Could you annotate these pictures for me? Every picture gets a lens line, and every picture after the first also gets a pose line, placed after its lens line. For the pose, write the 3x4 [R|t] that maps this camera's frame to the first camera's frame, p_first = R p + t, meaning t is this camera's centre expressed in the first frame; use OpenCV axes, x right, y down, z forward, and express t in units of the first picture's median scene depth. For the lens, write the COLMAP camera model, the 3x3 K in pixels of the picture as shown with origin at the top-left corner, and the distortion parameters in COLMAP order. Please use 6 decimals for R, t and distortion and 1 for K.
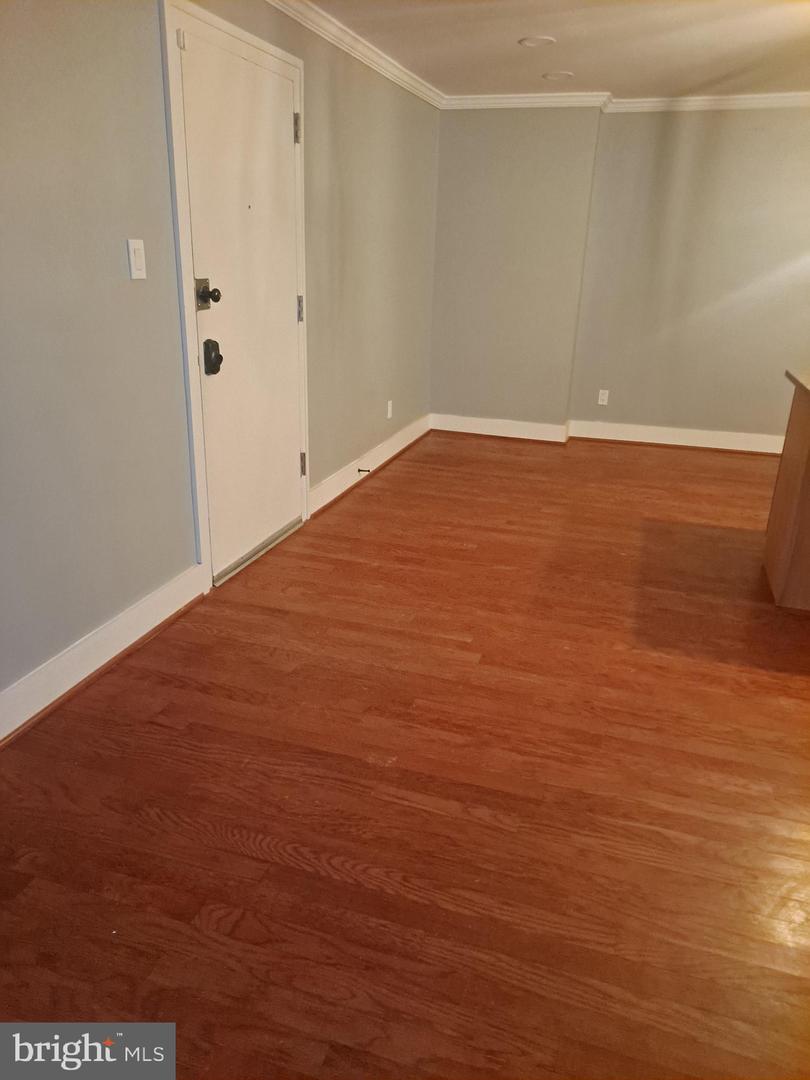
lens RADIAL K [[788.5, 0, 389.4], [0, 788.5, 539.3], [0, 0, 1]] dist [0.048162, -0.065337]
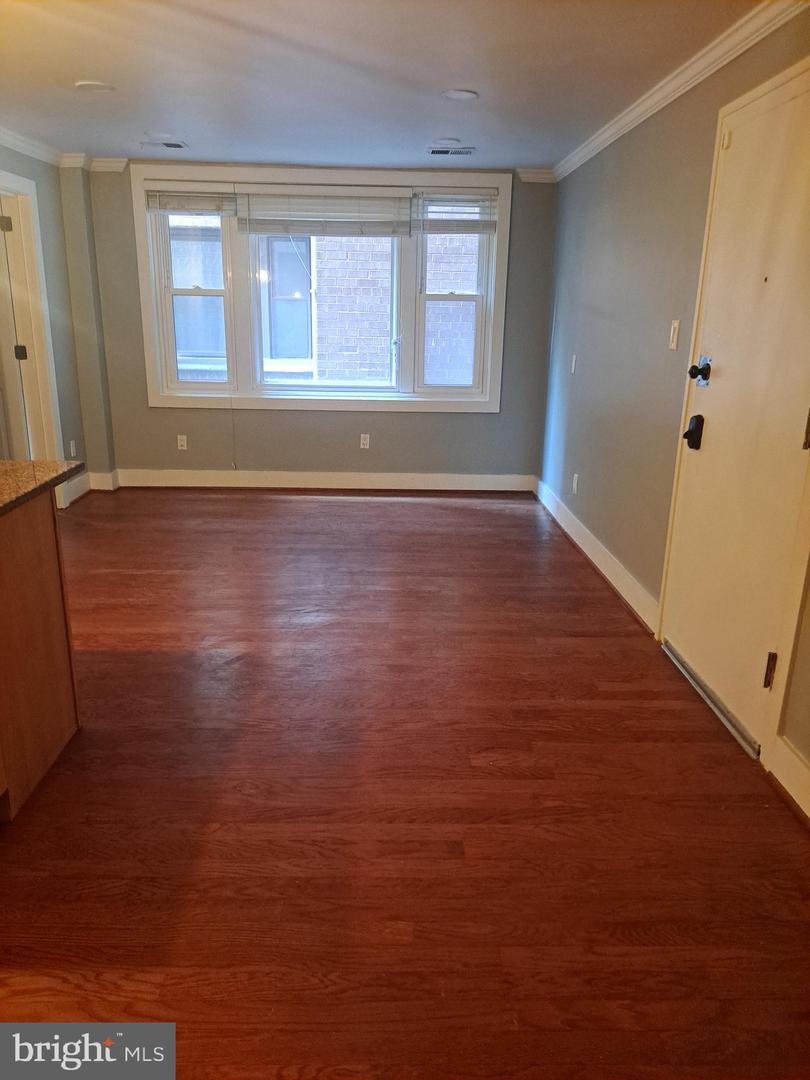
lens RADIAL K [[788.5, 0, 389.4], [0, 788.5, 539.3], [0, 0, 1]] dist [0.048162, -0.065337]
pose [[-0.944249, 0.054060, -0.324764, 0.492099], [-0.150281, 0.806897, 0.571256, -0.655788], [0.292933, 0.588214, -0.753787, 1.777726]]
